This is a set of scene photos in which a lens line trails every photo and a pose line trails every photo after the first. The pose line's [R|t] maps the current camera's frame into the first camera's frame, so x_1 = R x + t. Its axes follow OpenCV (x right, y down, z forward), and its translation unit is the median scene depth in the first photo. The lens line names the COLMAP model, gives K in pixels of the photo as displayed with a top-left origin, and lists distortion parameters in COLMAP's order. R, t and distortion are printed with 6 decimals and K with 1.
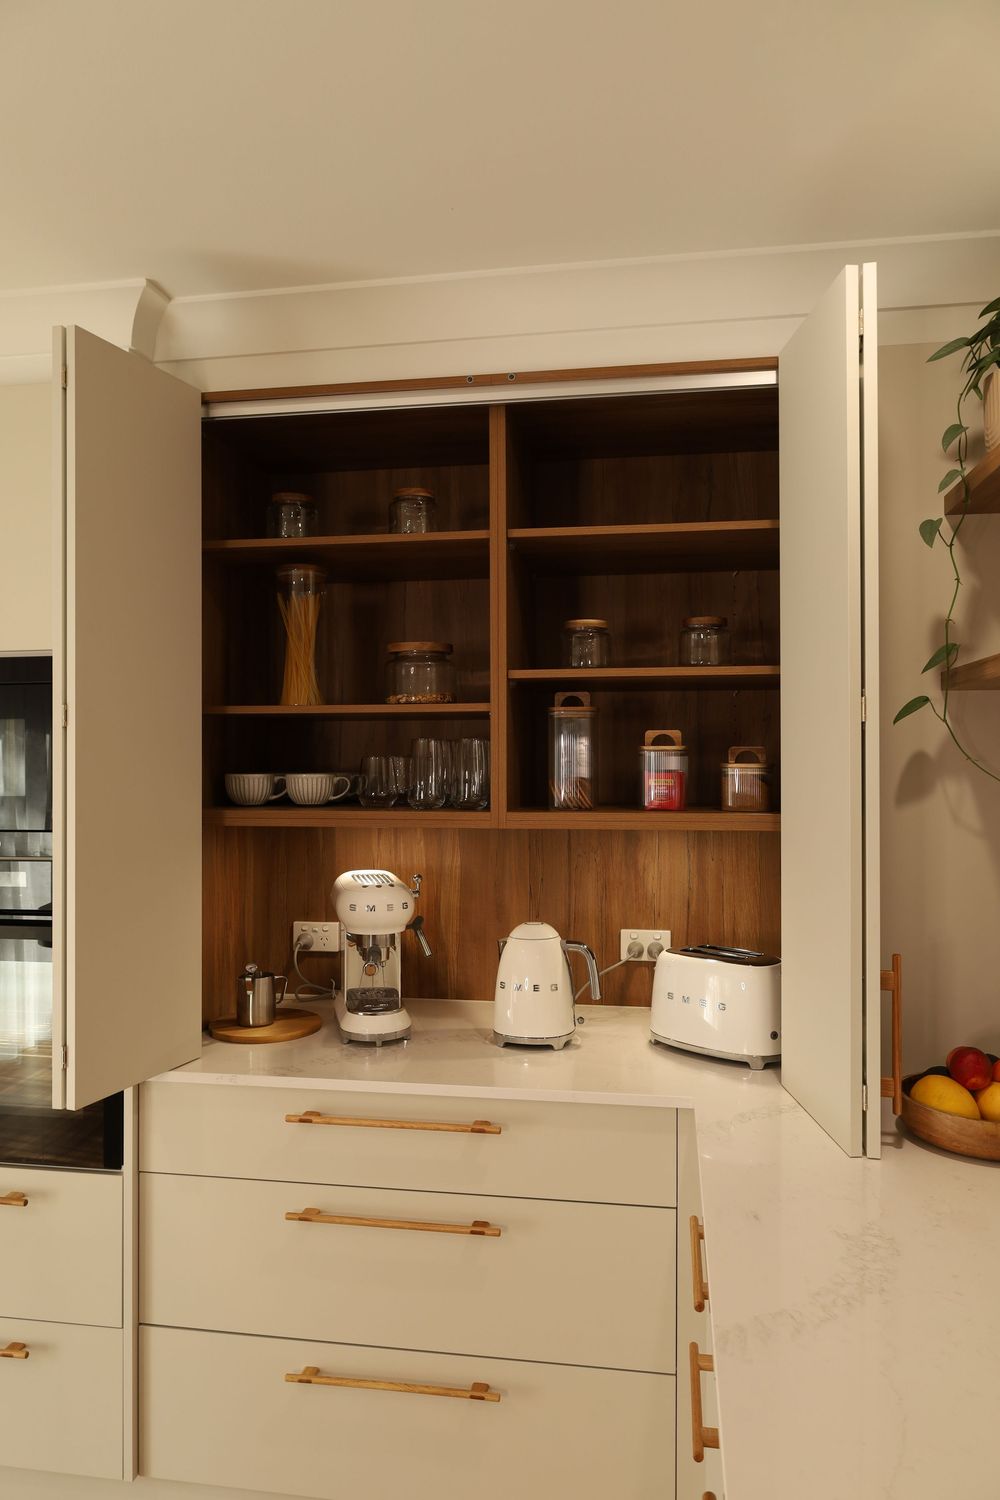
lens RADIAL K [[1021.5, 0, 500.0], [0, 1021.5, 750.0], [0, 0, 1]] dist [-0.014914, -0.008530]
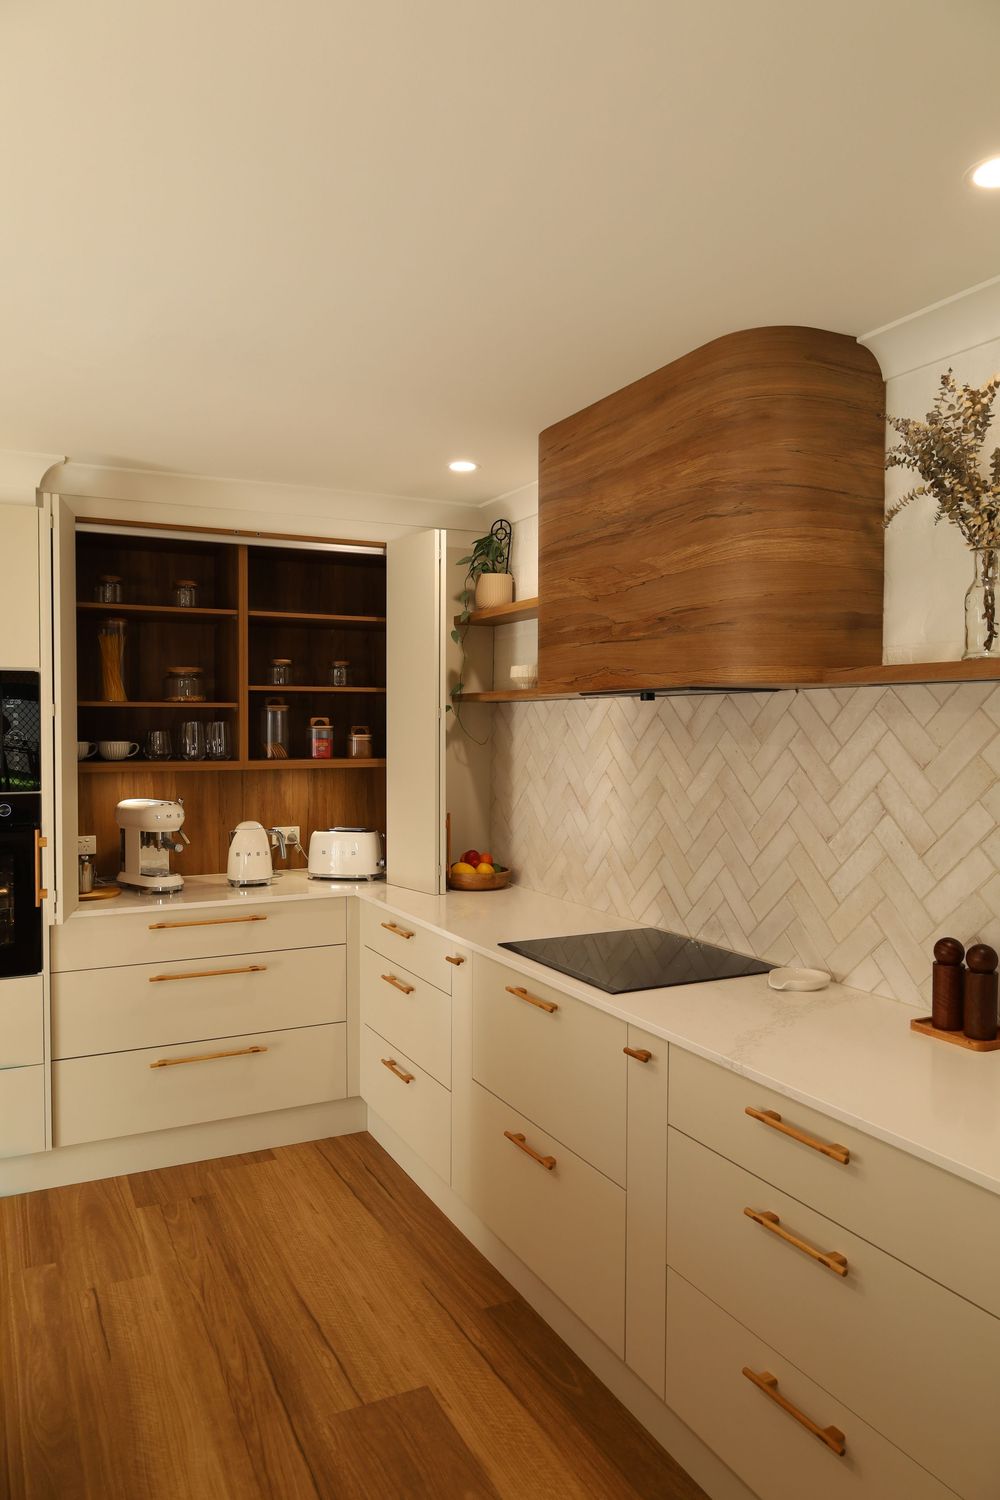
lens RADIAL K [[1021.5, 0, 500.0], [0, 1021.5, 750.0], [0, 0, 1]] dist [-0.014914, -0.008530]
pose [[0.810255, -0.012520, 0.585944, -0.691048], [-0.007793, 0.999453, 0.032132, -0.022565], [-0.586026, -0.030602, 0.809714, -0.769276]]
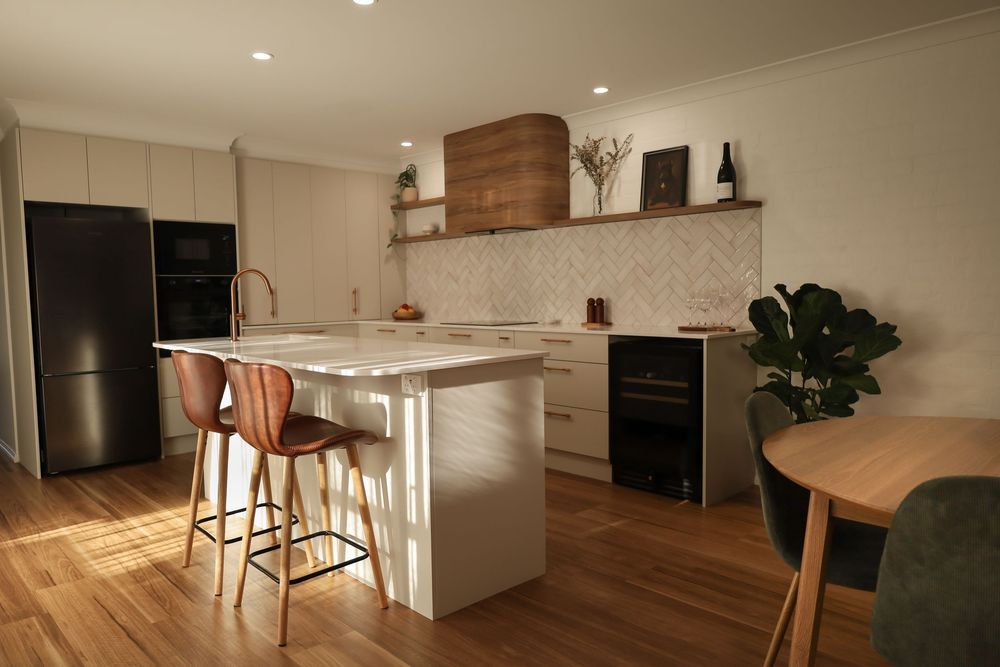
lens RADIAL K [[692.9, 0, 500.0], [0, 692.9, 333.5], [0, 0, 1]] dist [-0.009746, -0.002946]
pose [[0.601160, -0.059980, 0.796874, -1.805378], [0.008330, 0.997595, 0.068804, 0.144520], [-0.799085, -0.034724, 0.600214, -1.386139]]
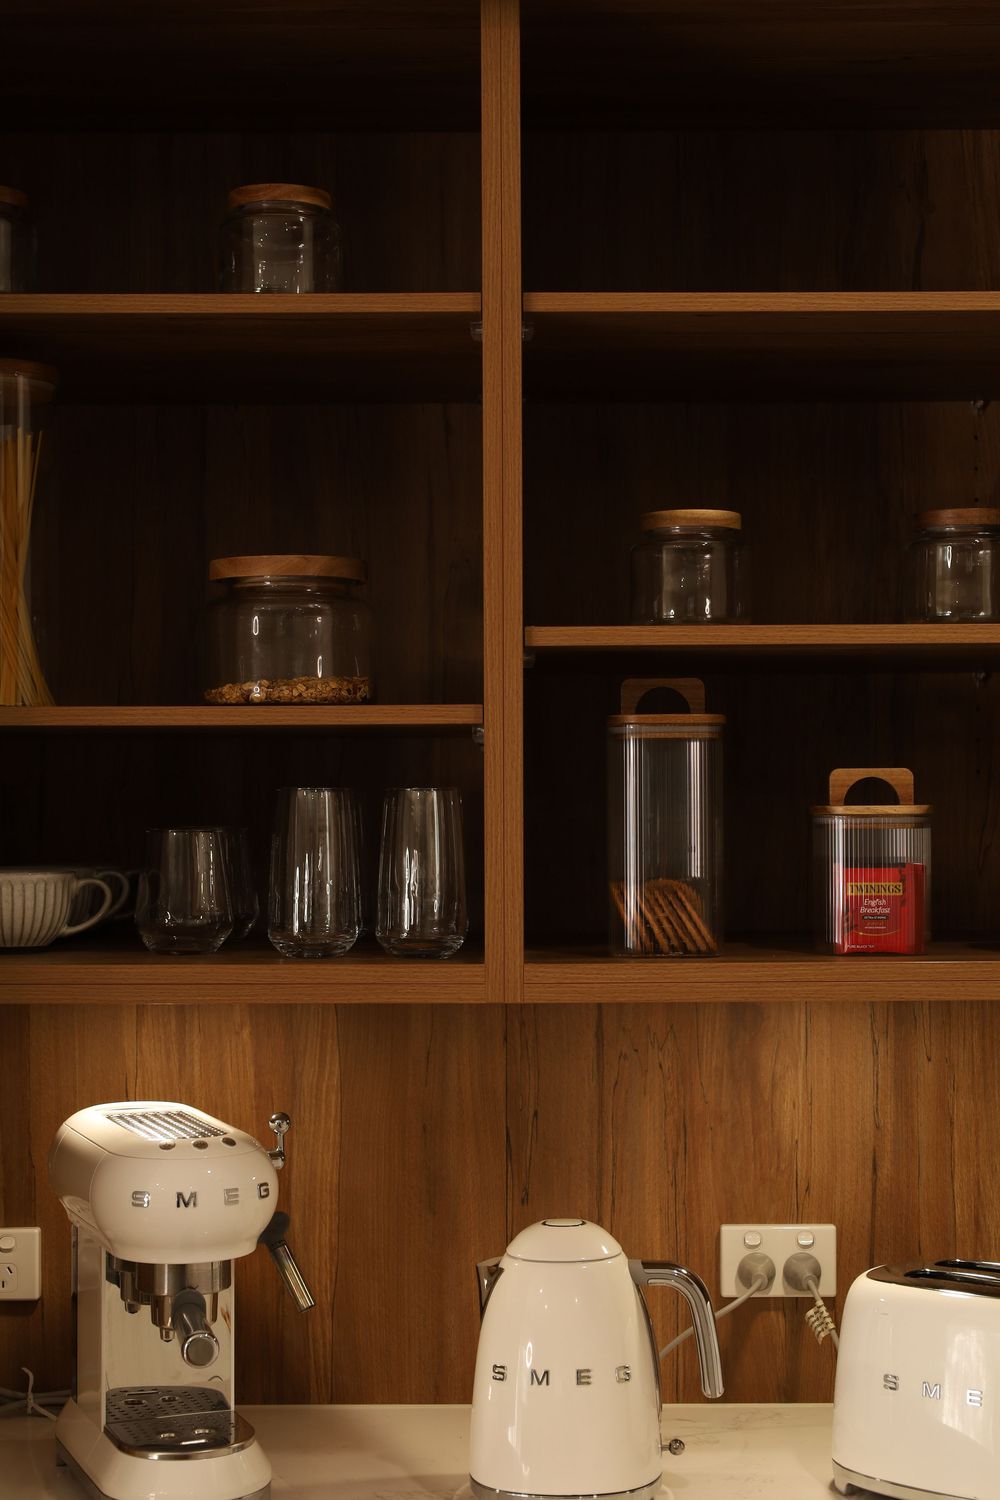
lens RADIAL K [[2331.6, 0, 520.8], [0, 2331.6, 783.4], [0, 0, 1]] dist [0.010075, -0.001243]
pose [[0.986585, -0.001271, 0.163242, -0.145011], [0.001170, 0.999999, 0.000715, -0.013651], [-0.163243, -0.000515, 0.986586, 0.047701]]
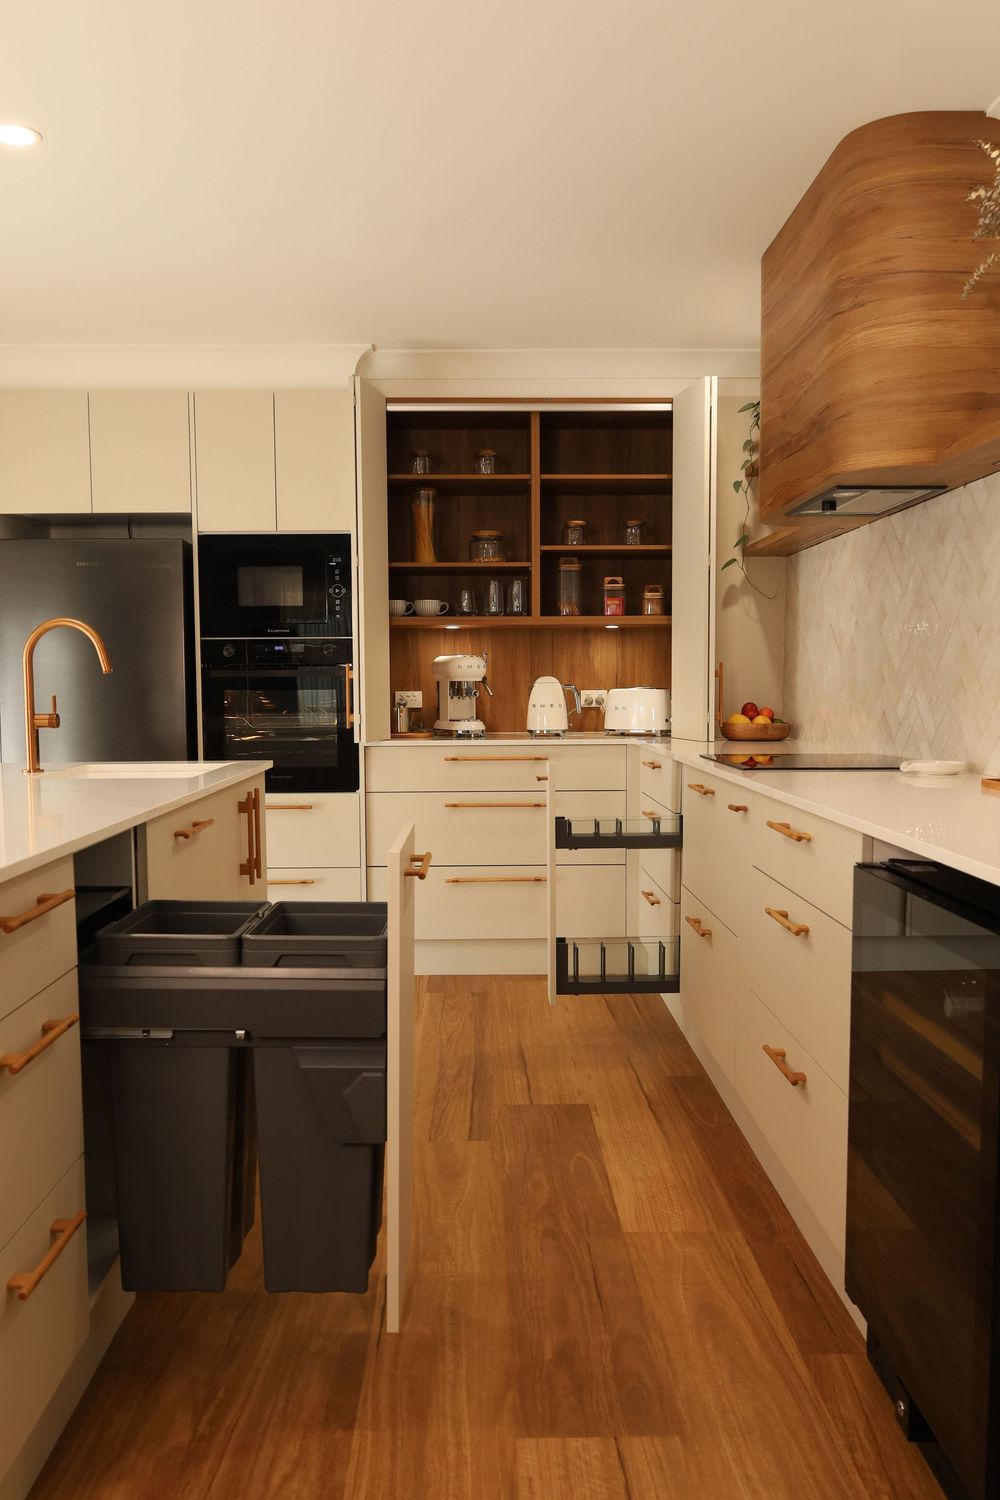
lens RADIAL K [[1223.8, 0, 495.2], [0, 1223.8, 789.4], [0, 0, 1]] dist [-0.013417, -0.002123]
pose [[0.983842, -0.020482, 0.177863, -0.498062], [0.003063, 0.995215, 0.097661, 0.158293], [-0.179012, -0.095538, 0.979197, -1.338344]]
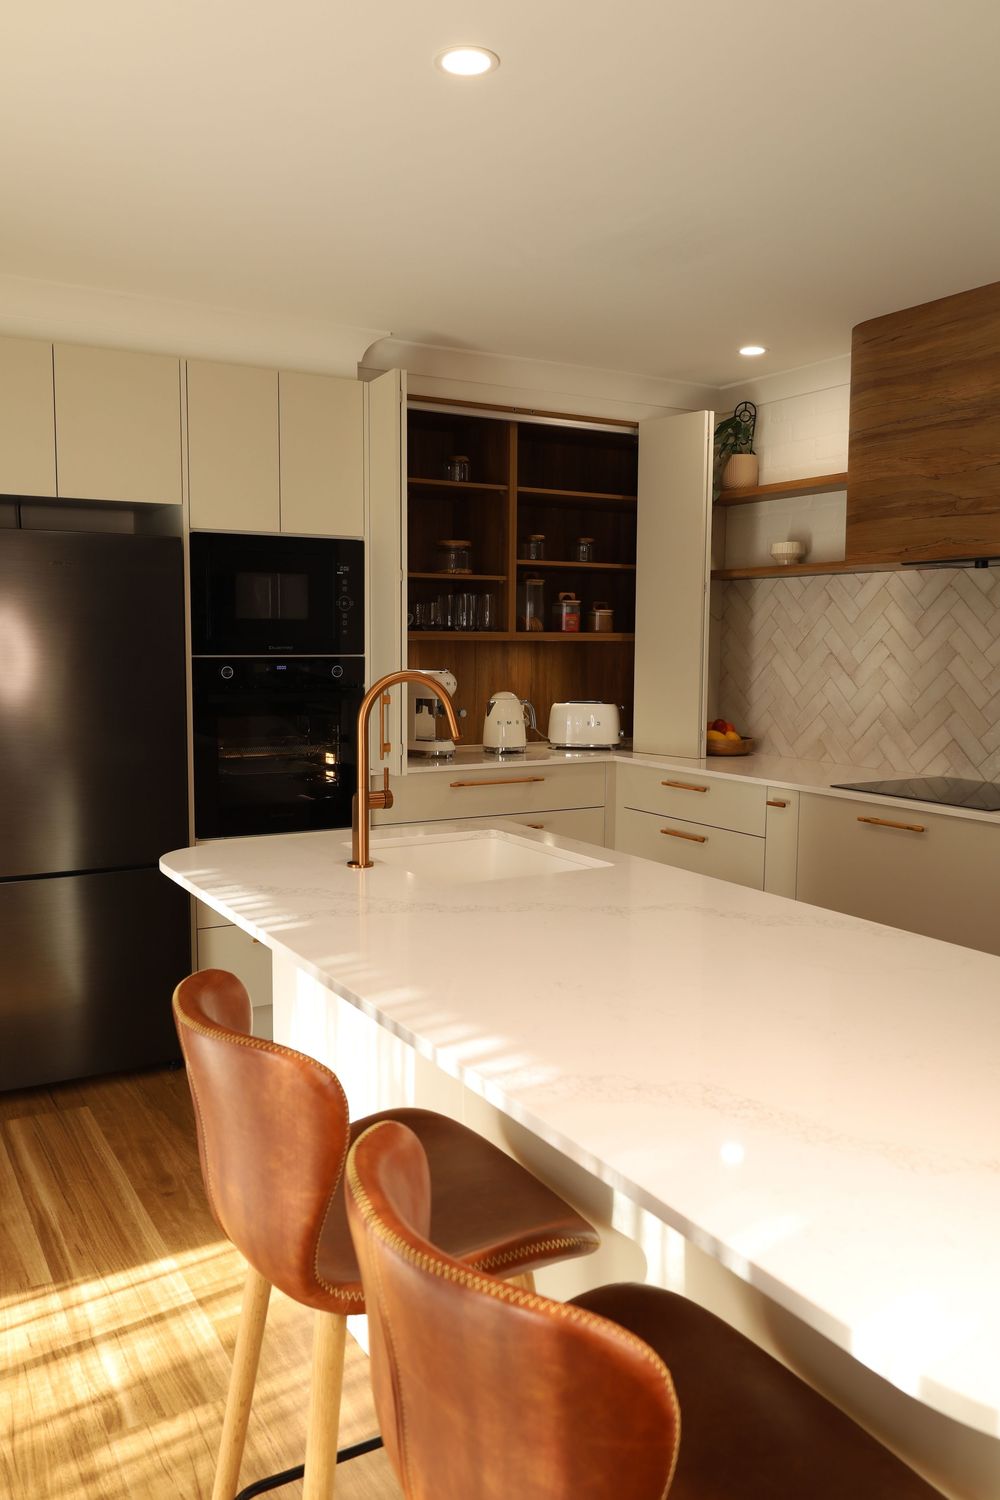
lens RADIAL K [[1159.9, 0, 500.0], [0, 1159.9, 750.0], [0, 0, 1]] dist [-0.012503, -0.004585]
pose [[0.771227, -0.055165, 0.634166, -1.388318], [-0.014436, 0.994466, 0.104064, 0.052002], [-0.636397, -0.089412, 0.766162, -0.690296]]
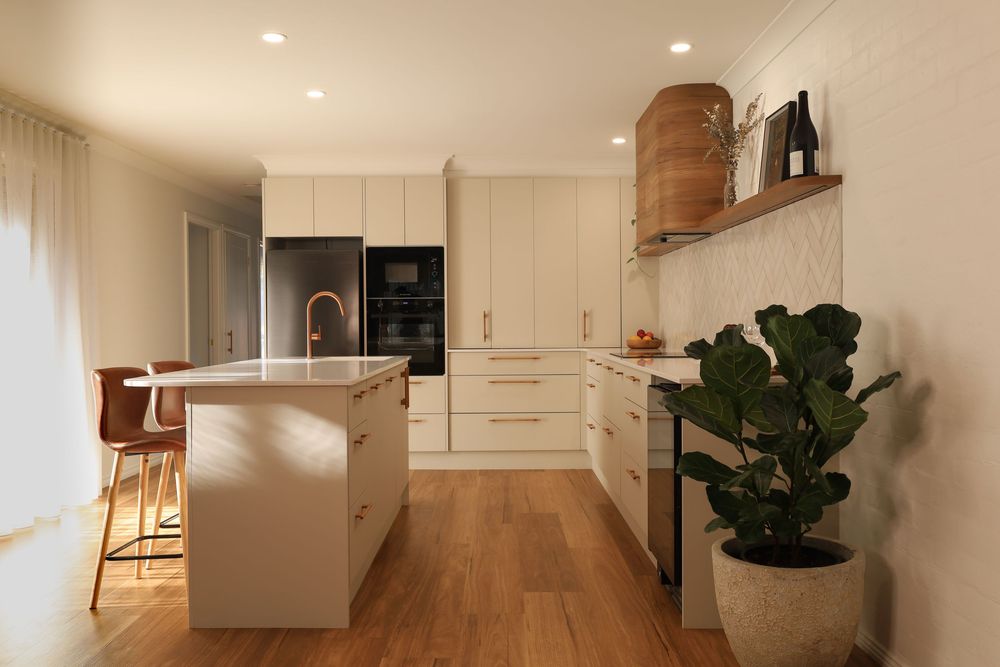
lens RADIAL K [[852.4, 0, 500.0], [0, 852.4, 333.5], [0, 0, 1]] dist [0.008076, 0.001639]
pose [[0.986321, -0.010144, 0.164525, -0.656726], [0.006209, 0.999683, 0.024411, 0.155457], [-0.164720, -0.023056, 0.986071, -2.185610]]
